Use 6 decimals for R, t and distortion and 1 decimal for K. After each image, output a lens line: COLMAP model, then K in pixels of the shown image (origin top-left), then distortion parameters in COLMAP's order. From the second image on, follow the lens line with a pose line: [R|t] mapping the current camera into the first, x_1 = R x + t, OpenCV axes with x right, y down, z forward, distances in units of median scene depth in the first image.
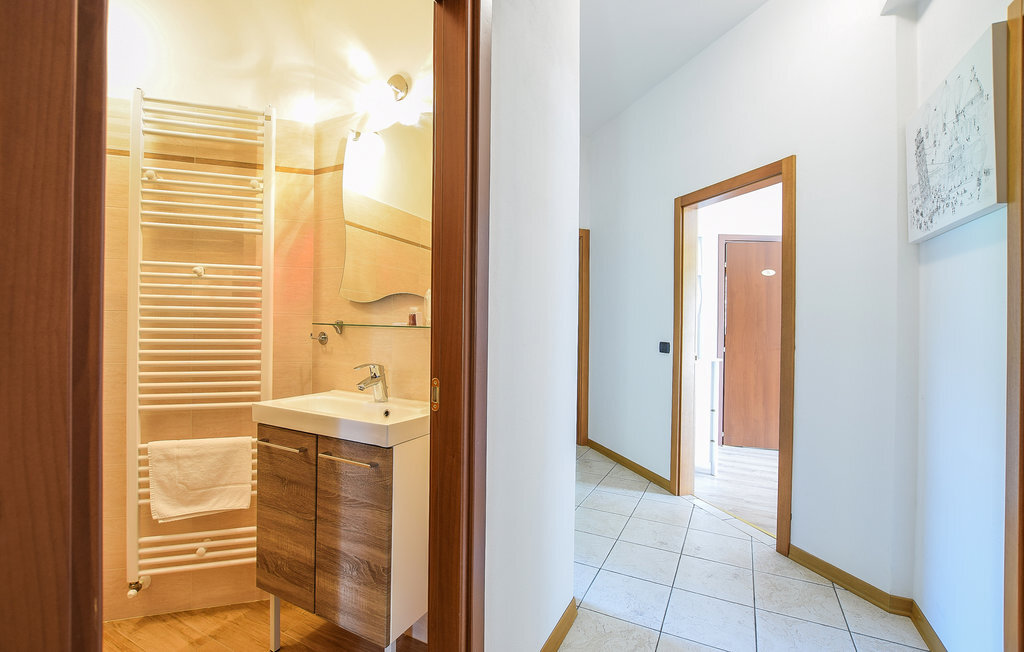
lens RADIAL K [[453.9, 0, 505.4], [0, 453.9, 328.3], [0, 0, 1]] dist [-0.041624, 0.010054]
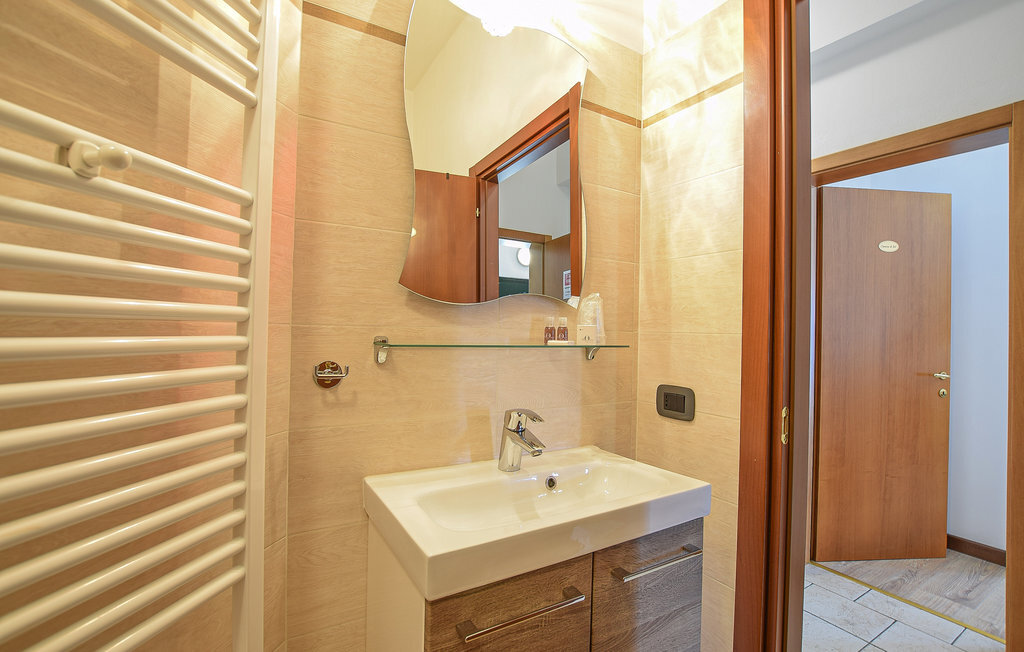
lens RADIAL K [[453.9, 0, 505.4], [0, 453.9, 328.3], [0, 0, 1]] dist [-0.041624, 0.010054]
pose [[0.538662, -0.002690, 0.842518, -0.749619], [-0.003852, 0.999977, 0.005656, -0.031494], [-0.842513, -0.006292, 0.538639, 0.640399]]
